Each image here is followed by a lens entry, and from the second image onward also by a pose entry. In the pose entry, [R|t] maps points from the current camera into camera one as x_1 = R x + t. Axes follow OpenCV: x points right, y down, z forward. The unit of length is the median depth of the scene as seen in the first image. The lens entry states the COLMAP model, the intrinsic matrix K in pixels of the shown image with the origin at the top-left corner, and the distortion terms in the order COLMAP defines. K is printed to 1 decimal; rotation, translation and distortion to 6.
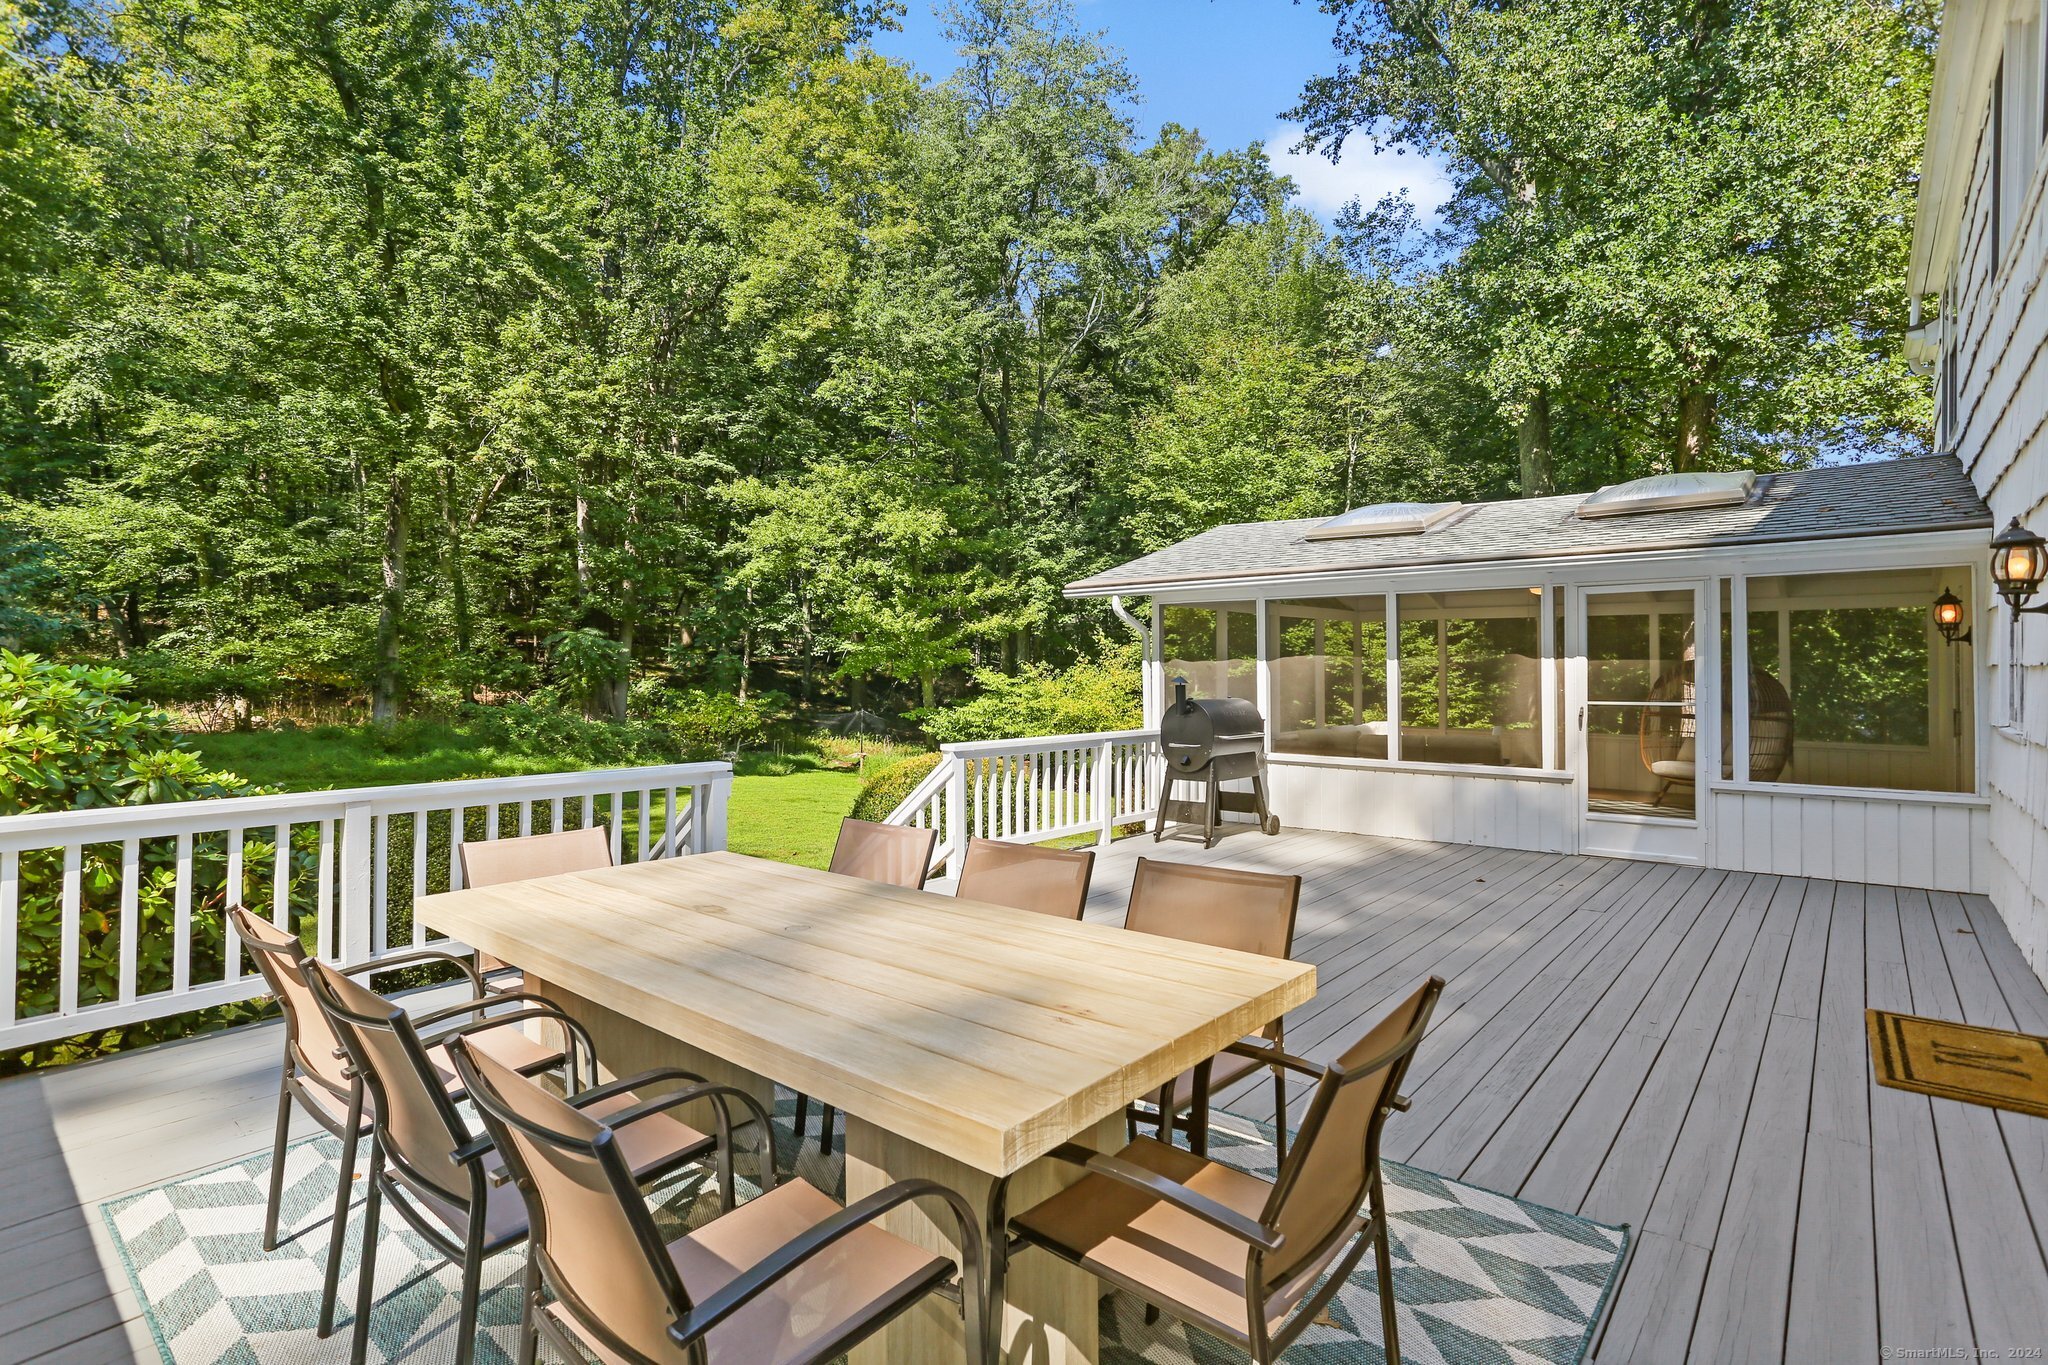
lens RADIAL K [[1001.7, 0, 1024.4], [0, 1001.7, 667.8], [0, 0, 1]] dist [-0.047173, 0.013075]
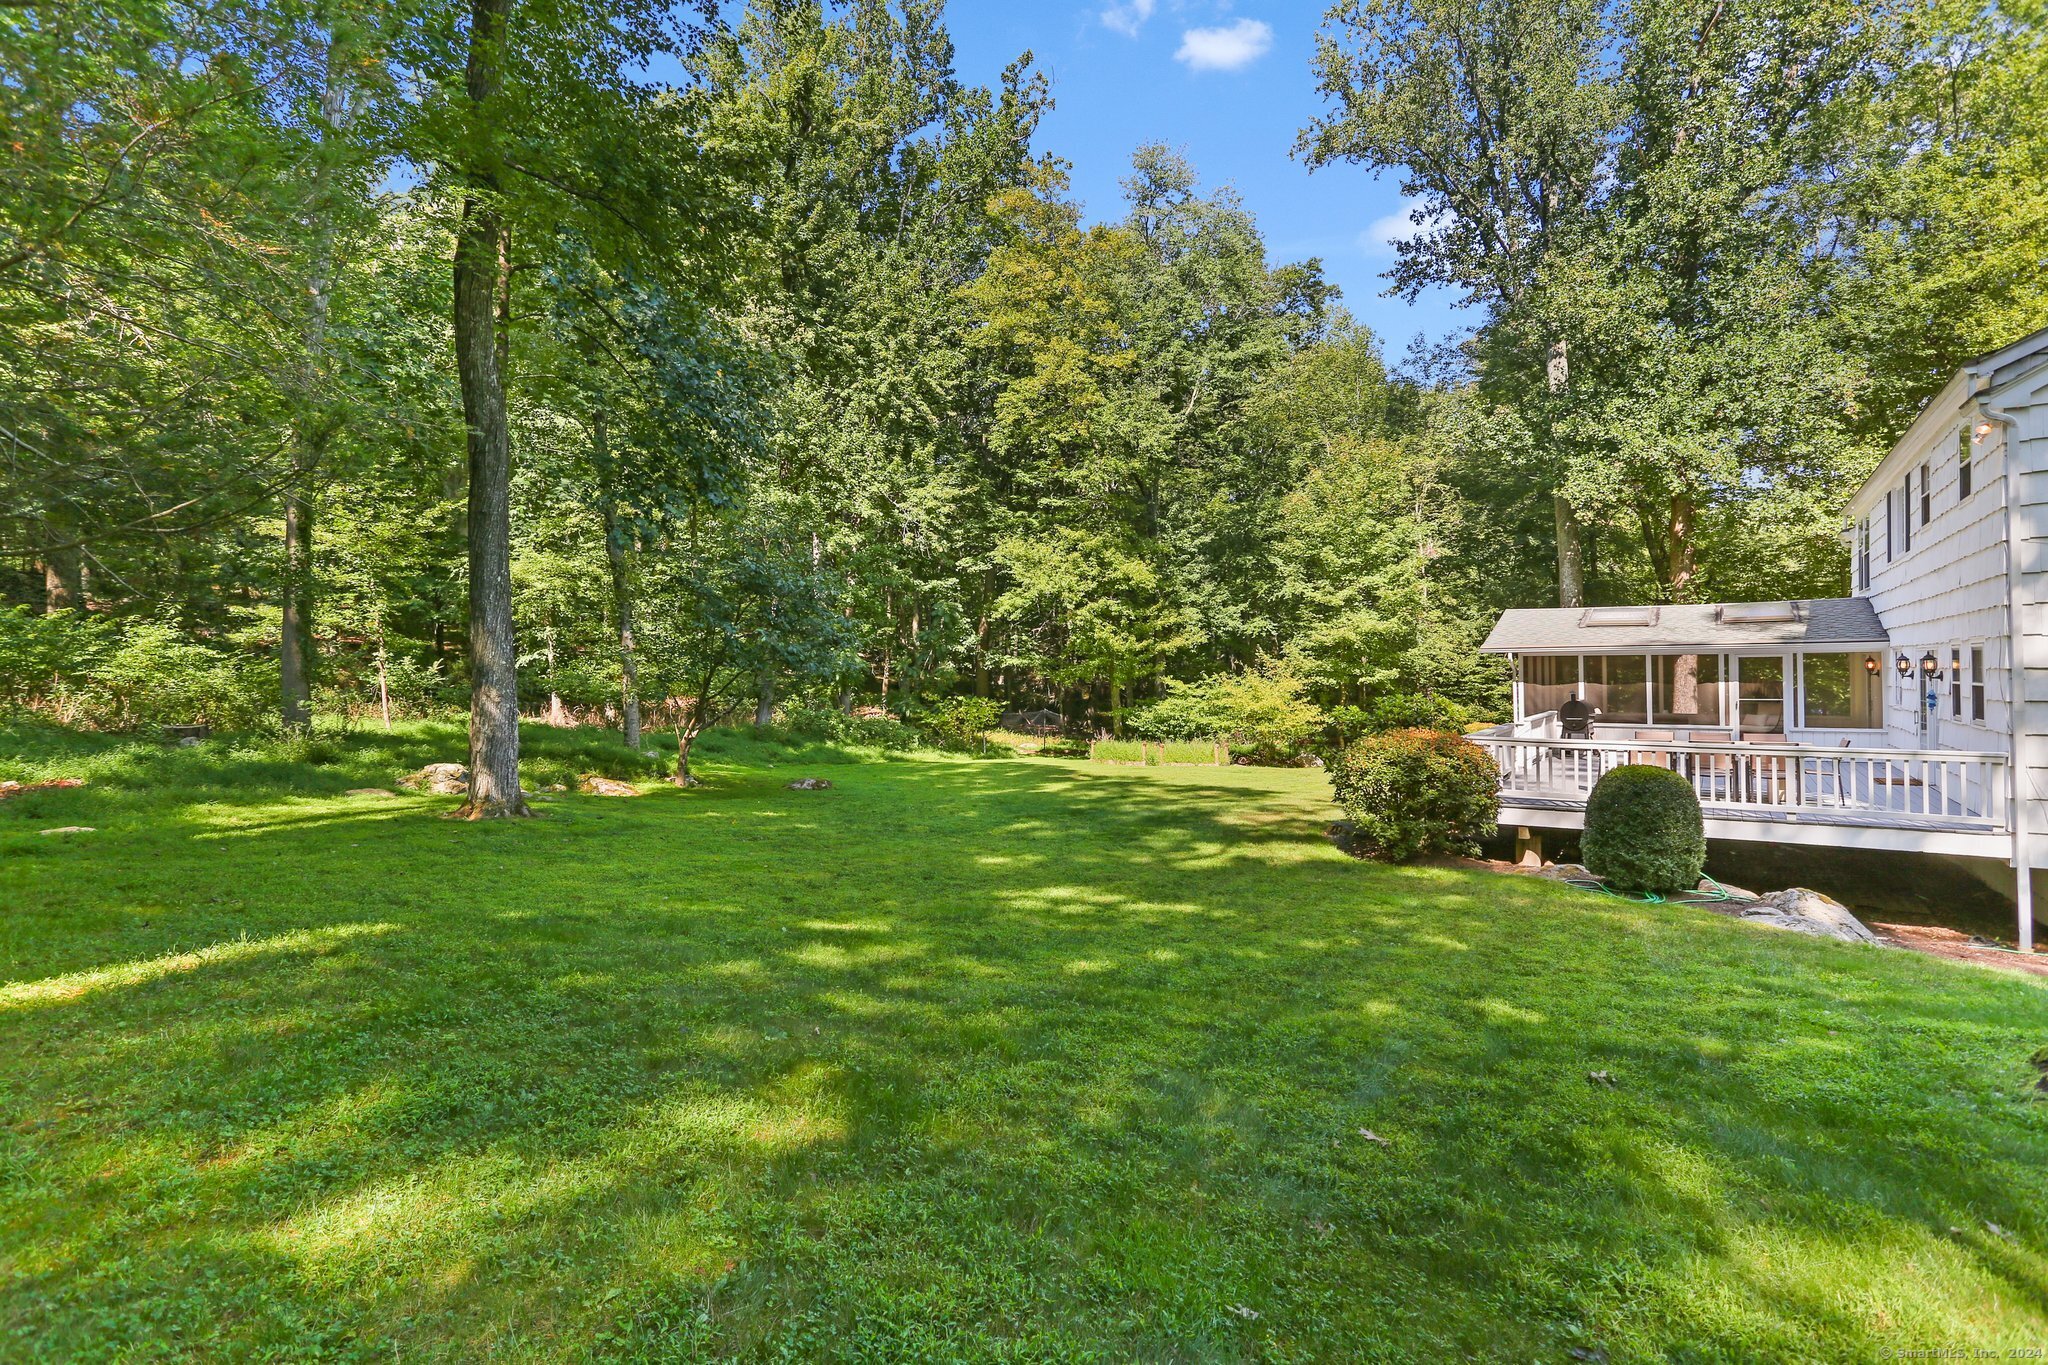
lens RADIAL K [[1023.1, 0, 1023.6], [0, 1023.1, 668.8], [0, 0, 1]] dist [-0.036390, 0.001267]
pose [[0.993601, -0.008400, 0.112639, -0.629939], [0.008211, 0.999964, 0.002142, -0.025688], [-0.112653, -0.001204, 0.993634, -0.553030]]
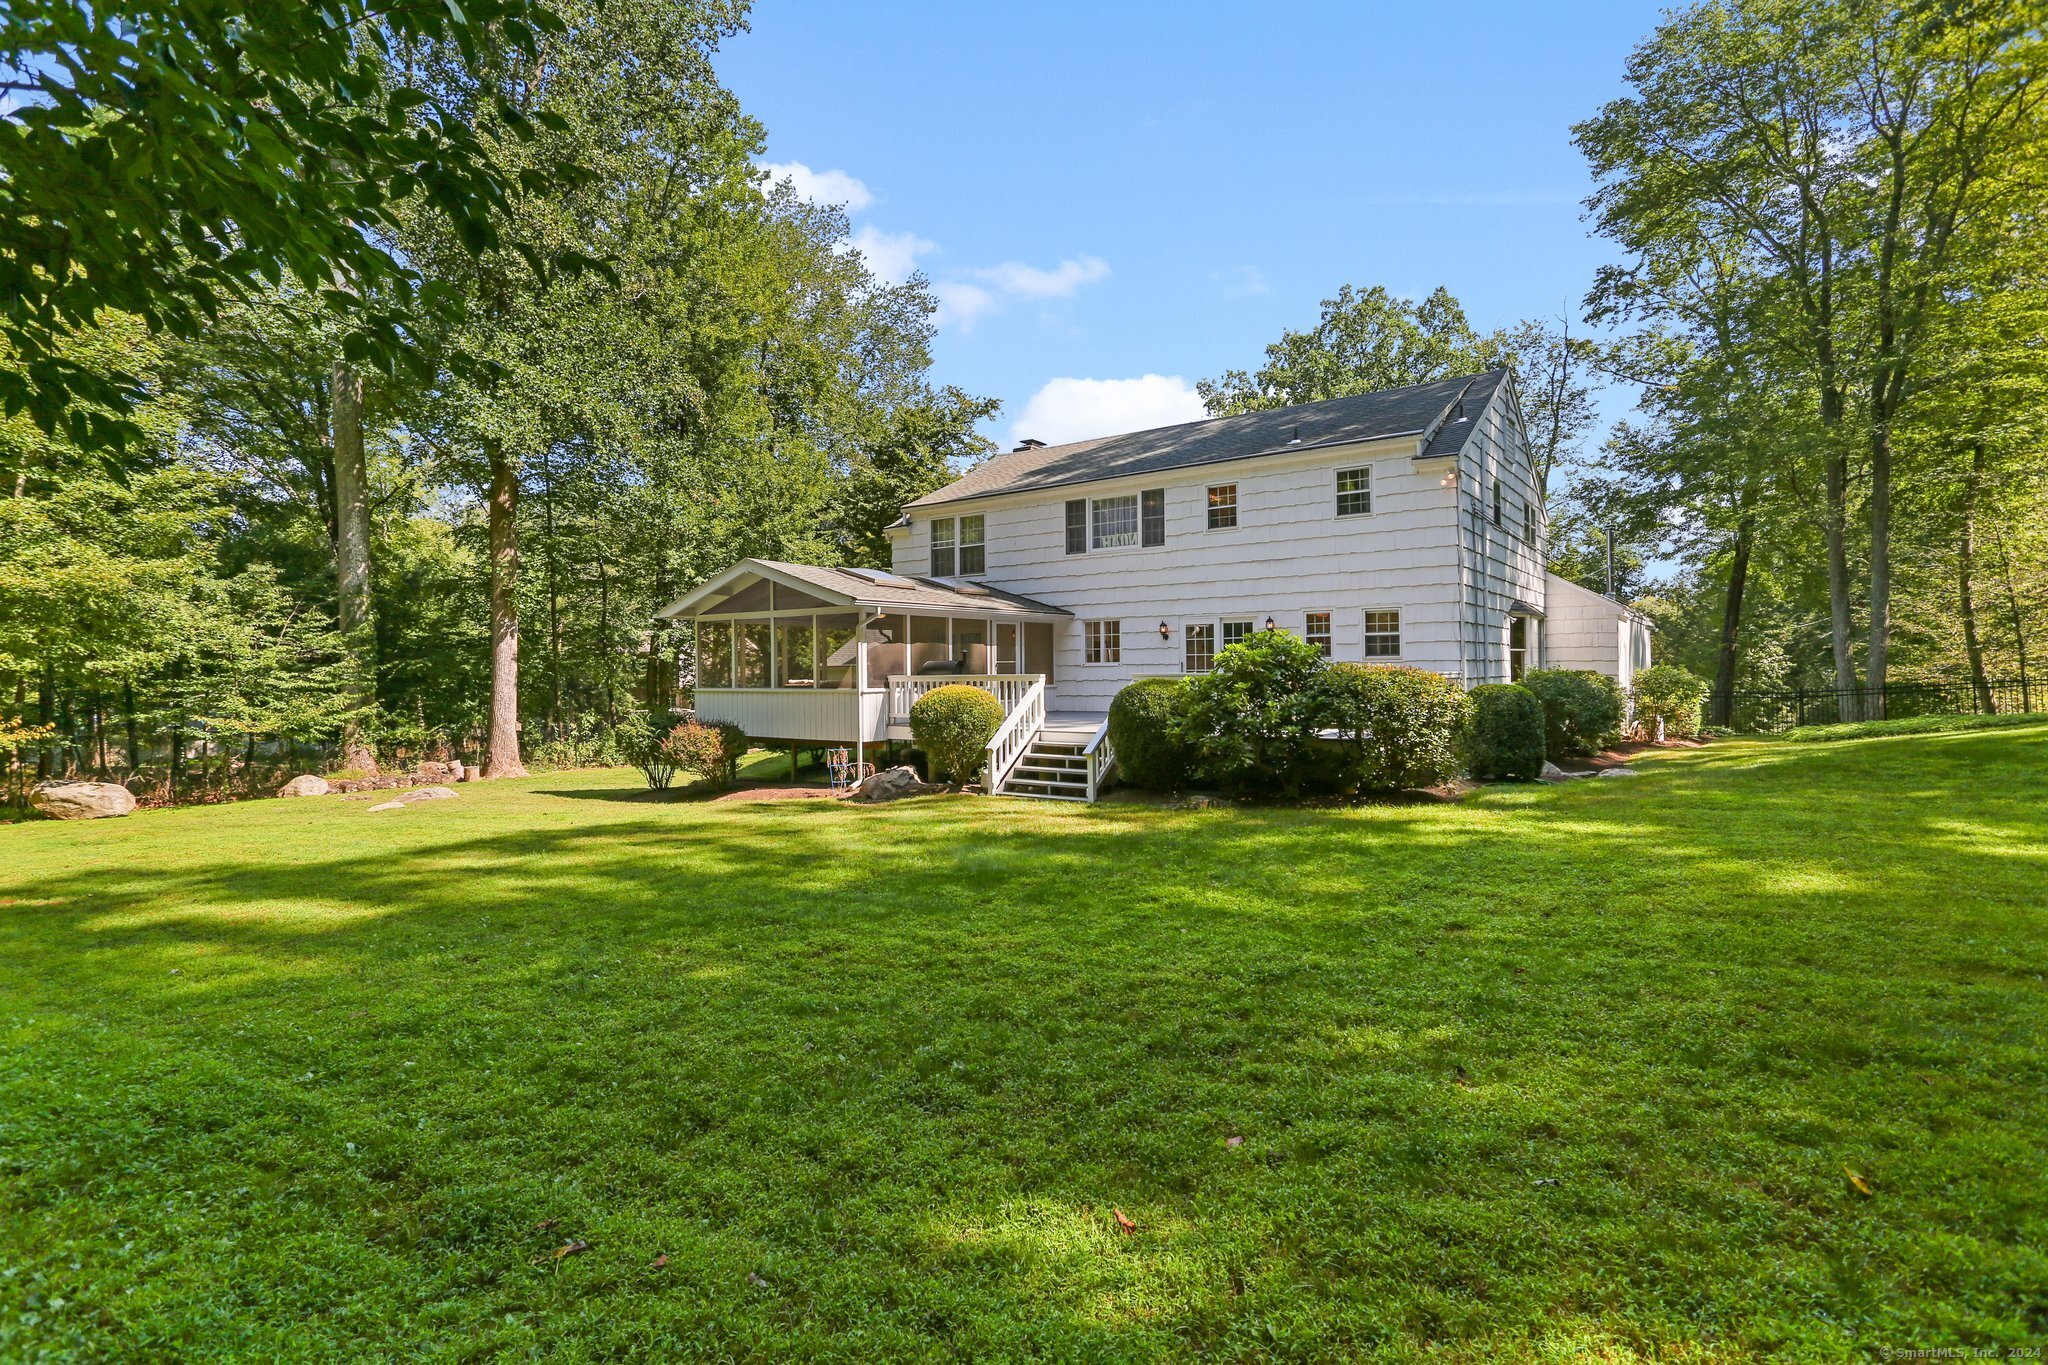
lens RADIAL K [[986.5, 0, 1027.2], [0, 986.5, 688.2], [0, 0, 1]] dist [-0.031546, 0.000037]
pose [[-0.093447, -0.013063, 0.995539, -0.909439], [0.008929, 0.999863, 0.013957, 0.029932], [-0.995584, 0.010193, -0.093317, 0.477710]]
